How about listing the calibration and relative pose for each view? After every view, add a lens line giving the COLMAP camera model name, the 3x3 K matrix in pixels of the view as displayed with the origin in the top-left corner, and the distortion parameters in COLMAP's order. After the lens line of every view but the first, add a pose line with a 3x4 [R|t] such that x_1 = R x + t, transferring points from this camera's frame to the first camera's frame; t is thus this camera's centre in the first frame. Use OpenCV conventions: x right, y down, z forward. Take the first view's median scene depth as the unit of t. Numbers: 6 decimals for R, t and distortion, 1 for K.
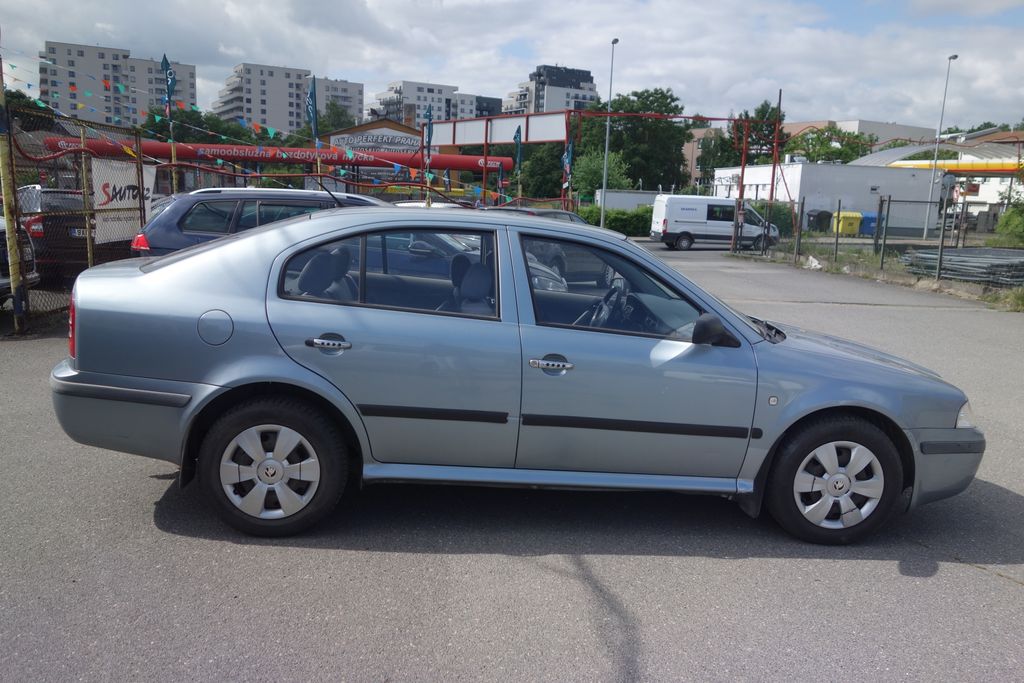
lens RADIAL K [[814.7, 0, 516.1], [0, 814.7, 333.5], [0, 0, 1]] dist [0.004425, -0.001069]
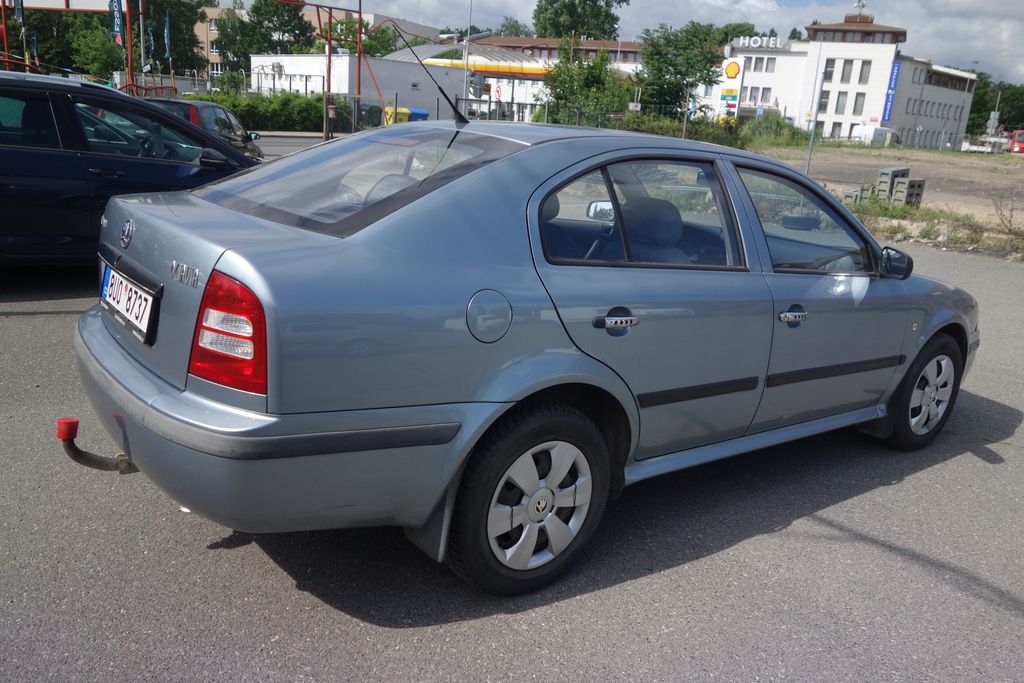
lens RADIAL K [[814.7, 0, 498.0], [0, 814.7, 323.8], [0, 0, 1]] dist [0.004425, -0.001069]
pose [[0.838899, -0.113945, 0.532227, -0.665145], [0.049694, 0.989792, 0.133577, -0.083868], [-0.542015, -0.085609, 0.835997, 0.409009]]
